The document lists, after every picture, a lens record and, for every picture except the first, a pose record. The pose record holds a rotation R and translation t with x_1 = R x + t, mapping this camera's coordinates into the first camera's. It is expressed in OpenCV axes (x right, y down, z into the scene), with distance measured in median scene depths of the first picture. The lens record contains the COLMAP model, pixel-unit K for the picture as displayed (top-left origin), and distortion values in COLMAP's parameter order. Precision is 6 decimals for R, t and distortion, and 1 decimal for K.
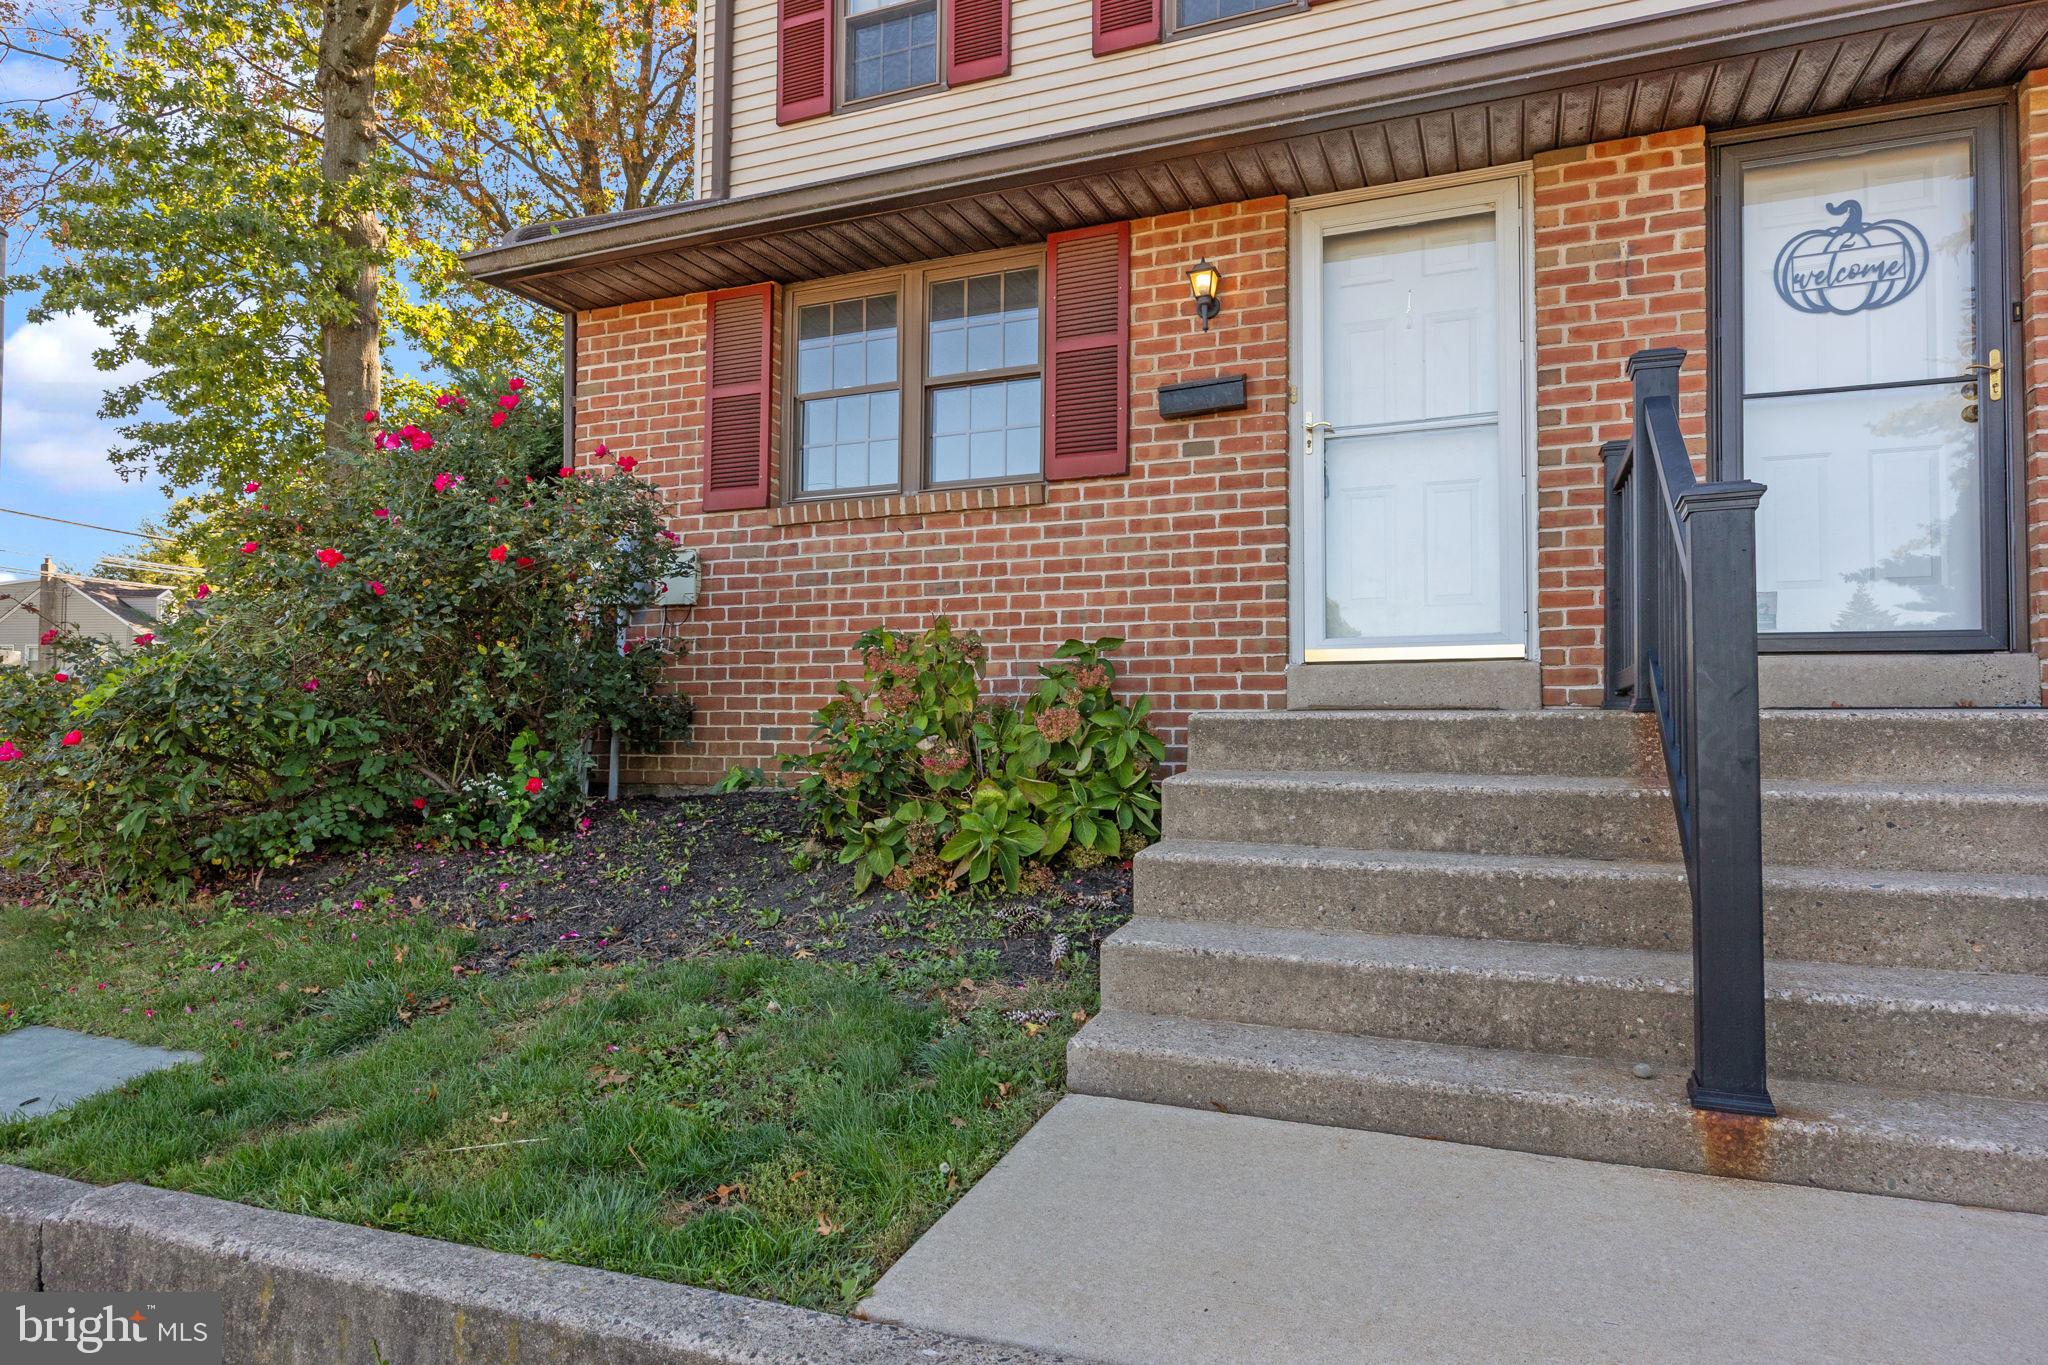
lens RADIAL K [[1088.1, 0, 1032.6], [0, 1088.1, 674.0], [0, 0, 1]] dist [-0.001058, -0.001229]
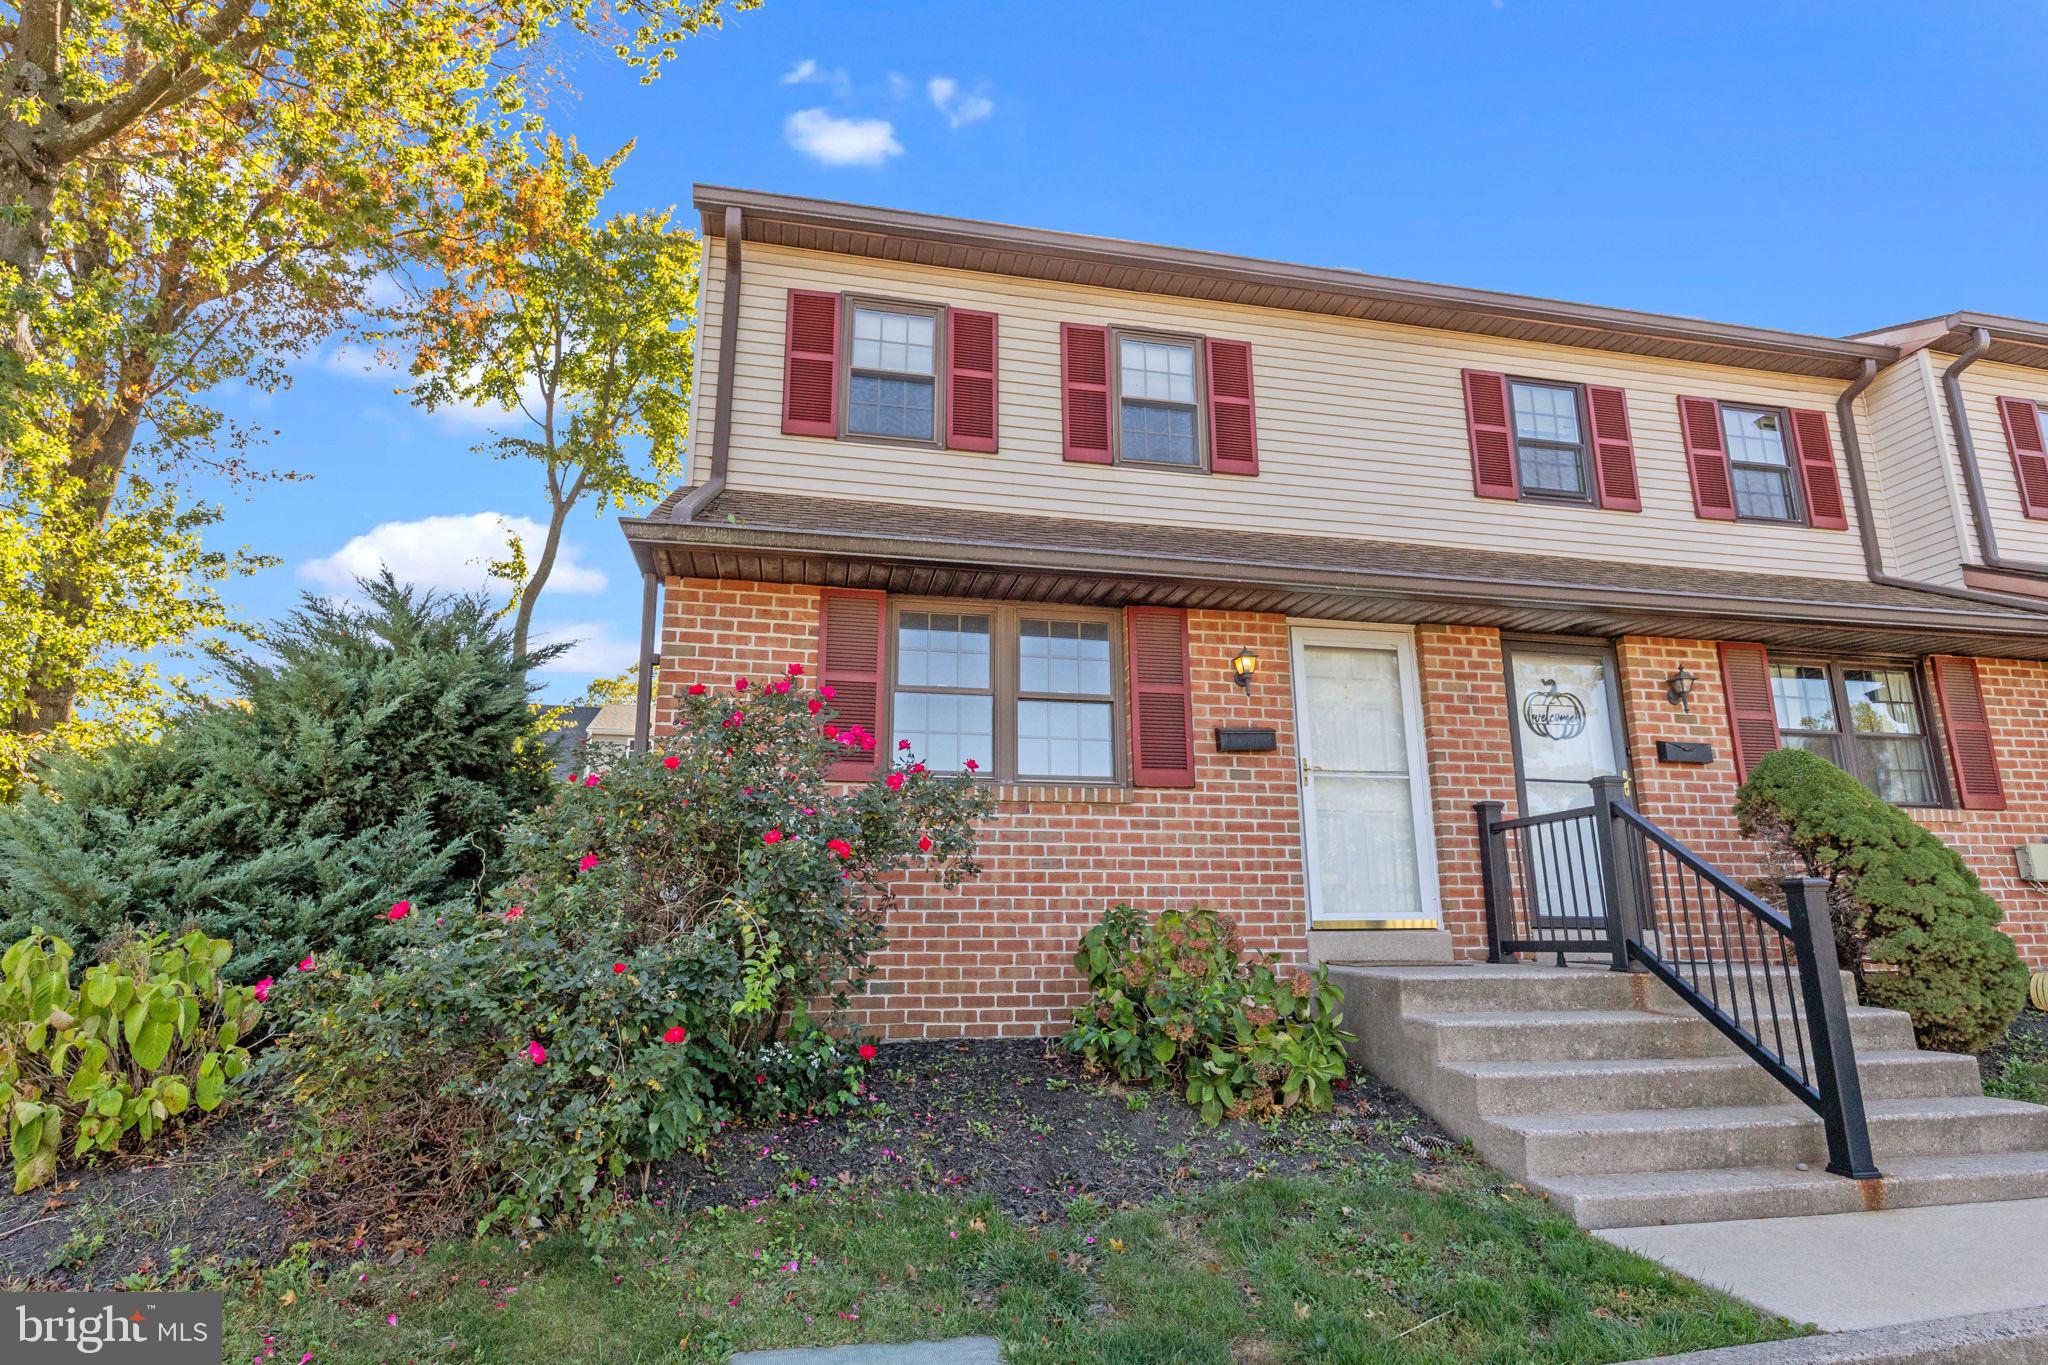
lens RADIAL K [[1032.4, 0, 971.5], [0, 1032.4, 688.2], [0, 0, 1]] dist [-0.005220, -0.000233]
pose [[0.850484, 0.115786, 0.513100, -0.879734], [-0.019682, 0.981794, -0.188927, -0.057318], [-0.525633, 0.150580, 0.837279, 0.034860]]
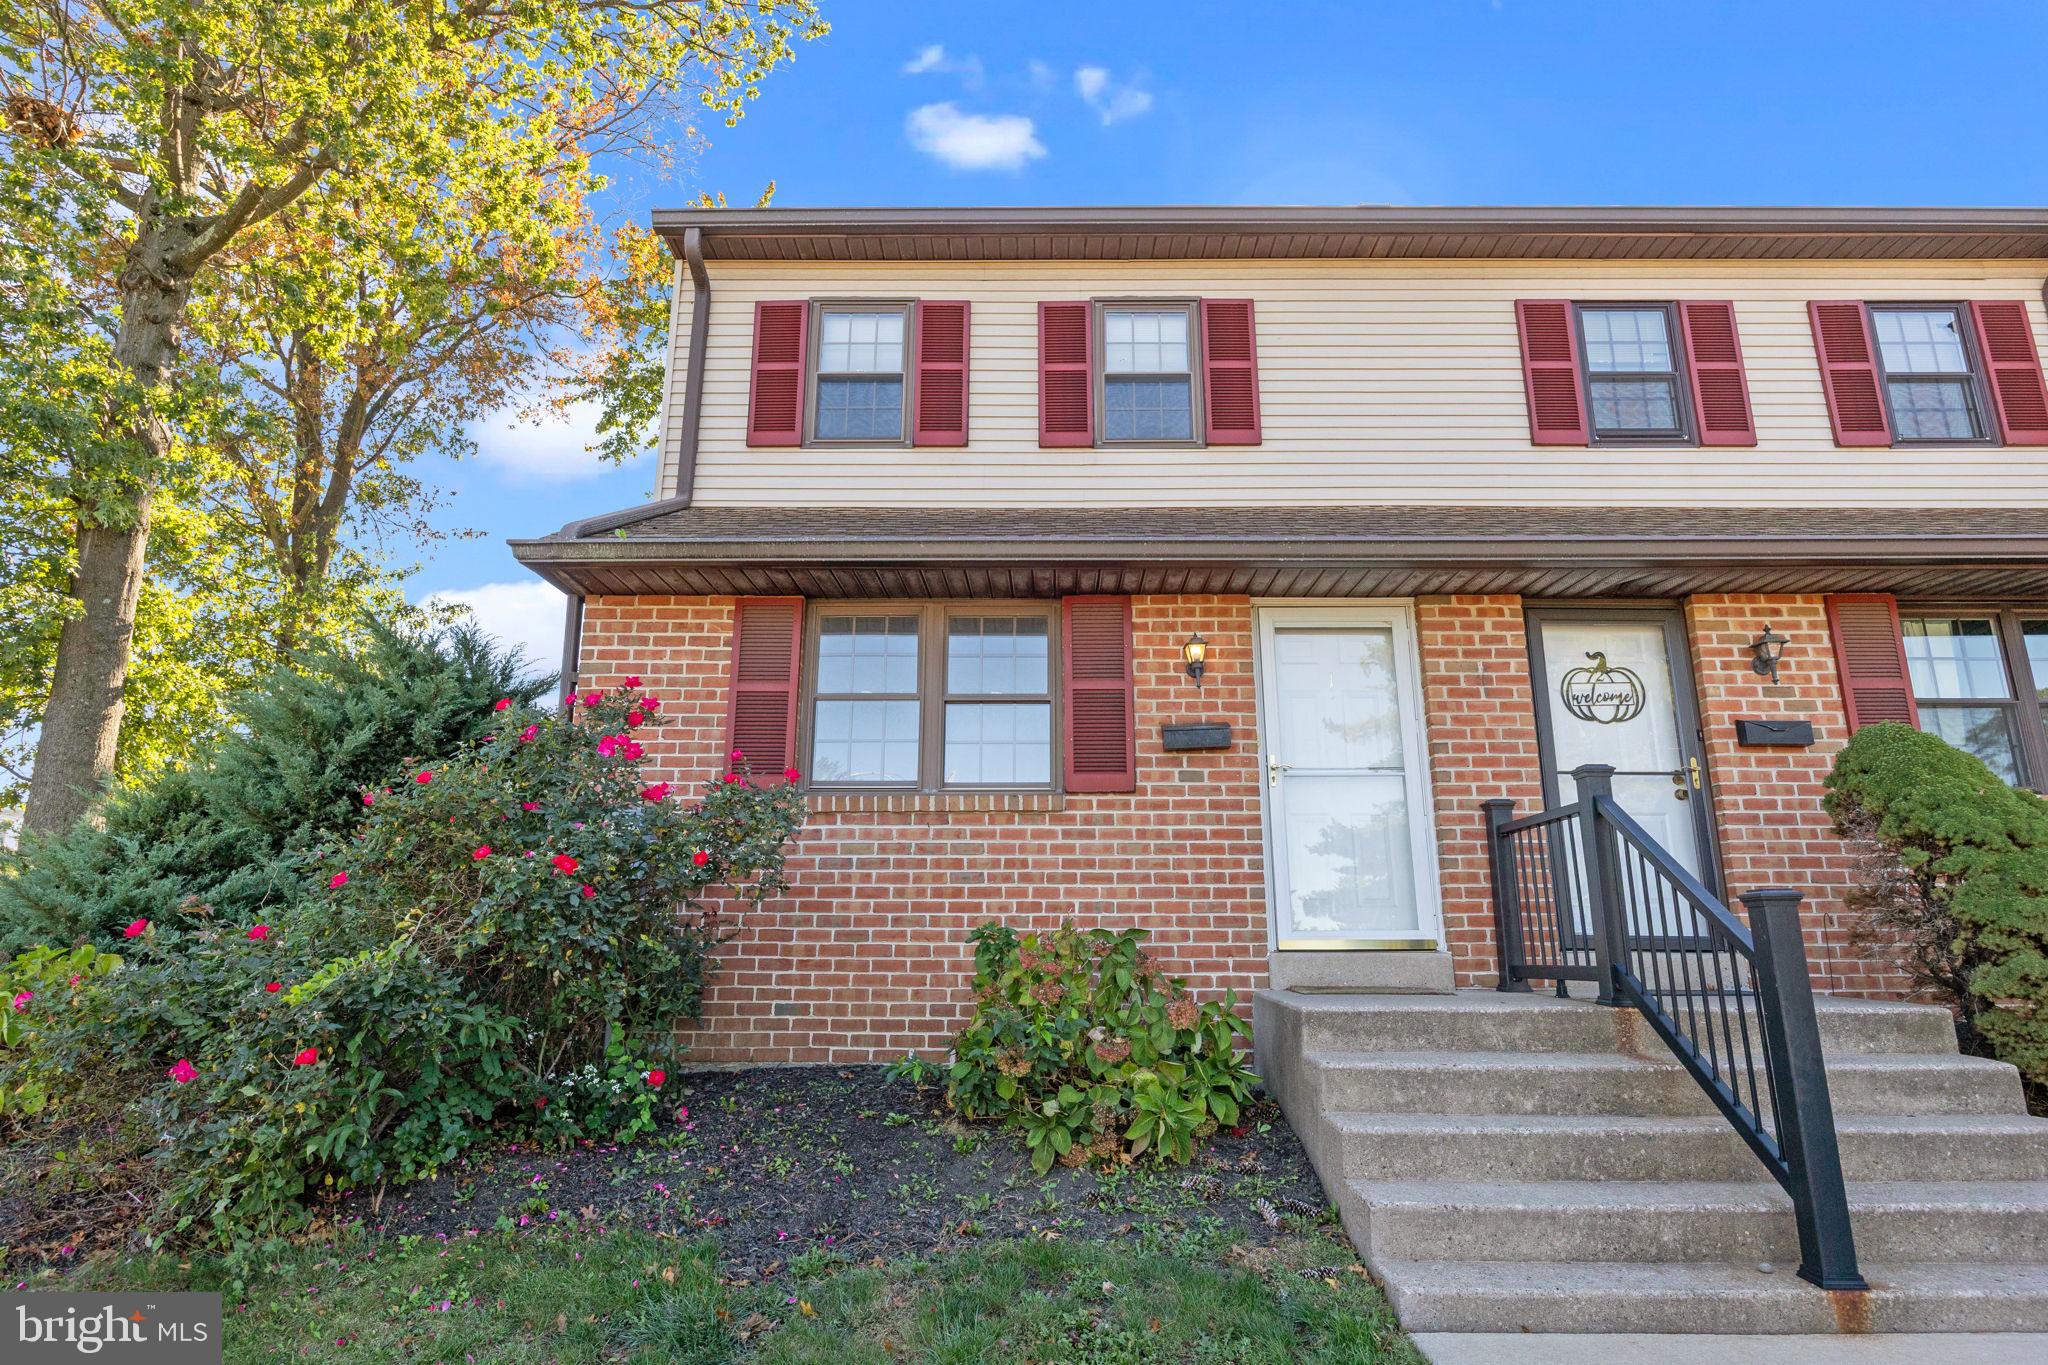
lens RADIAL K [[1032.4, 0, 993.9], [0, 1032.4, 692.3], [0, 0, 1]] dist [-0.005220, -0.000233]
pose [[0.940725, 0.080356, 0.329514, -0.485706], [-0.015096, 0.980486, -0.196006, -0.064455], [-0.338835, 0.179413, 0.923581, -0.060186]]
